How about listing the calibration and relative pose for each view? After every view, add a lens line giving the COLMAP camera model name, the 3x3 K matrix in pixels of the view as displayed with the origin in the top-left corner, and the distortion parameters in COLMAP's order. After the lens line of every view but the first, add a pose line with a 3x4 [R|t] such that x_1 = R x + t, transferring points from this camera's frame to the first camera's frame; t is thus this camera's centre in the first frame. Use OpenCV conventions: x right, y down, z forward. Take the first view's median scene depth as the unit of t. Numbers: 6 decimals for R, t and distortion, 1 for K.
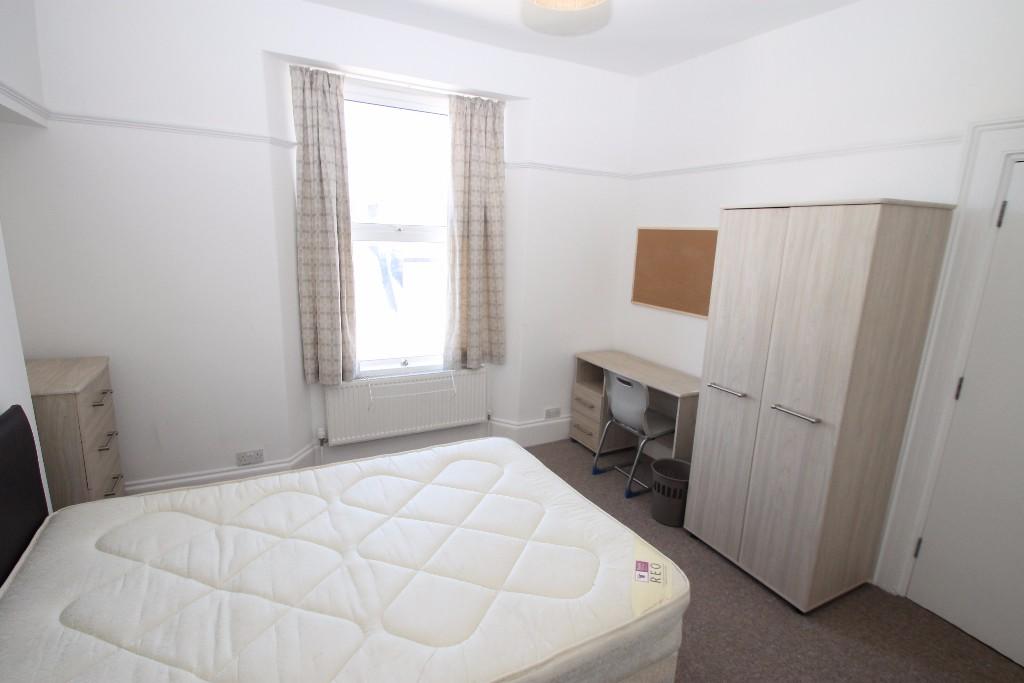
lens RADIAL K [[501.6, 0, 514.7], [0, 501.6, 344.1], [0, 0, 1]] dist [0.001560, -0.012345]
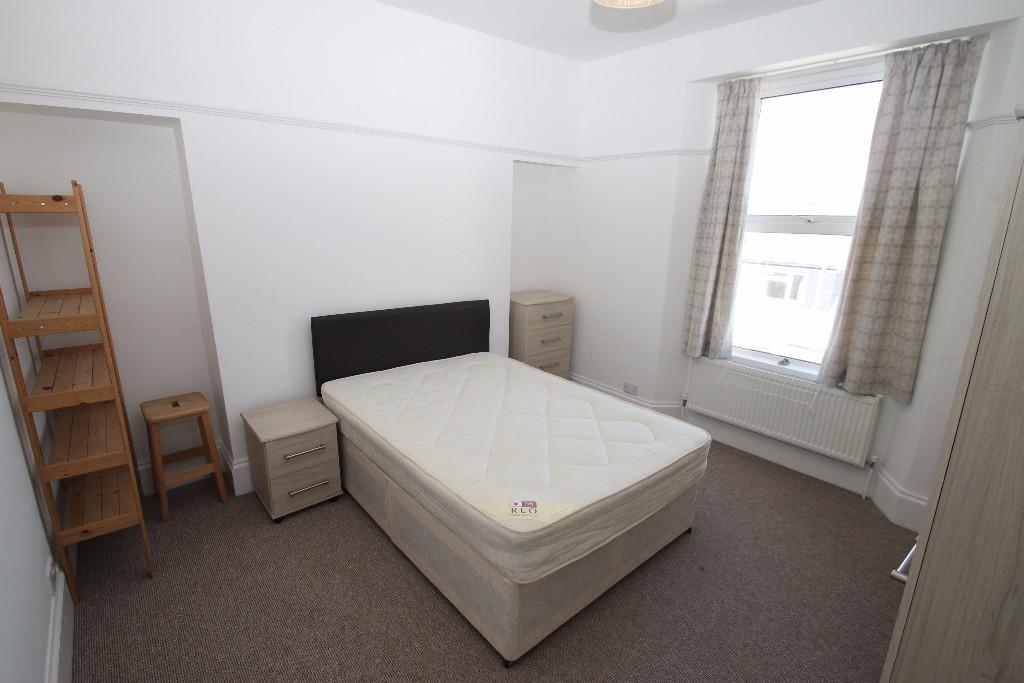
lens RADIAL K [[501.6, 0, 514.7], [0, 501.6, 344.1], [0, 0, 1]] dist [0.001560, -0.012345]
pose [[0.196457, 0.210075, -0.957744, 0.636522], [-0.221208, 0.961092, 0.165434, -0.044145], [0.955234, 0.179360, 0.235284, 0.319021]]
